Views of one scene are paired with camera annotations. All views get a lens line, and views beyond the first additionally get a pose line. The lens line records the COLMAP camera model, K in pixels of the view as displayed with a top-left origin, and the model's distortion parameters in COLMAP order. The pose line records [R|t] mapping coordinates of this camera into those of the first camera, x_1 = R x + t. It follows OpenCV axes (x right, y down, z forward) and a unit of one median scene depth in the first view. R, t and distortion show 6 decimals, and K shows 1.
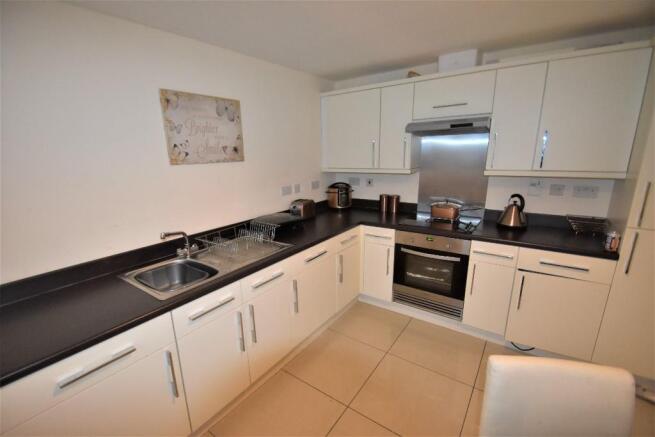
lens RADIAL K [[288.5, 0, 314.7], [0, 288.5, 226.3], [0, 0, 1]] dist [0.020610, -0.020091]
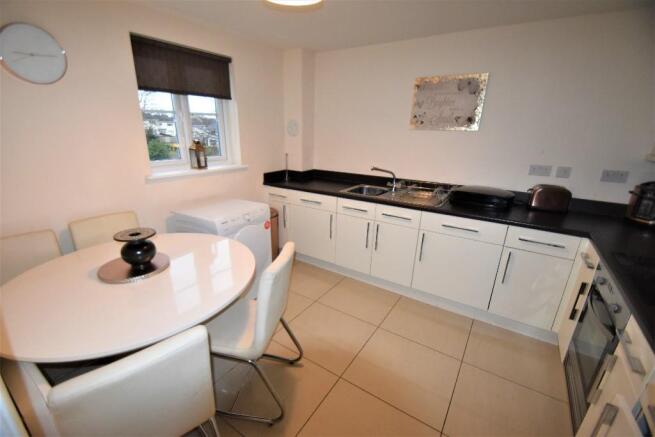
lens RADIAL K [[288.5, 0, 314.7], [0, 288.5, 226.3], [0, 0, 1]] dist [0.020610, -0.020091]
pose [[0.026829, 0.354019, -0.934853, 0.978965], [-0.264921, 0.904269, 0.334834, -0.114562], [0.963897, 0.238679, 0.118047, 0.407463]]
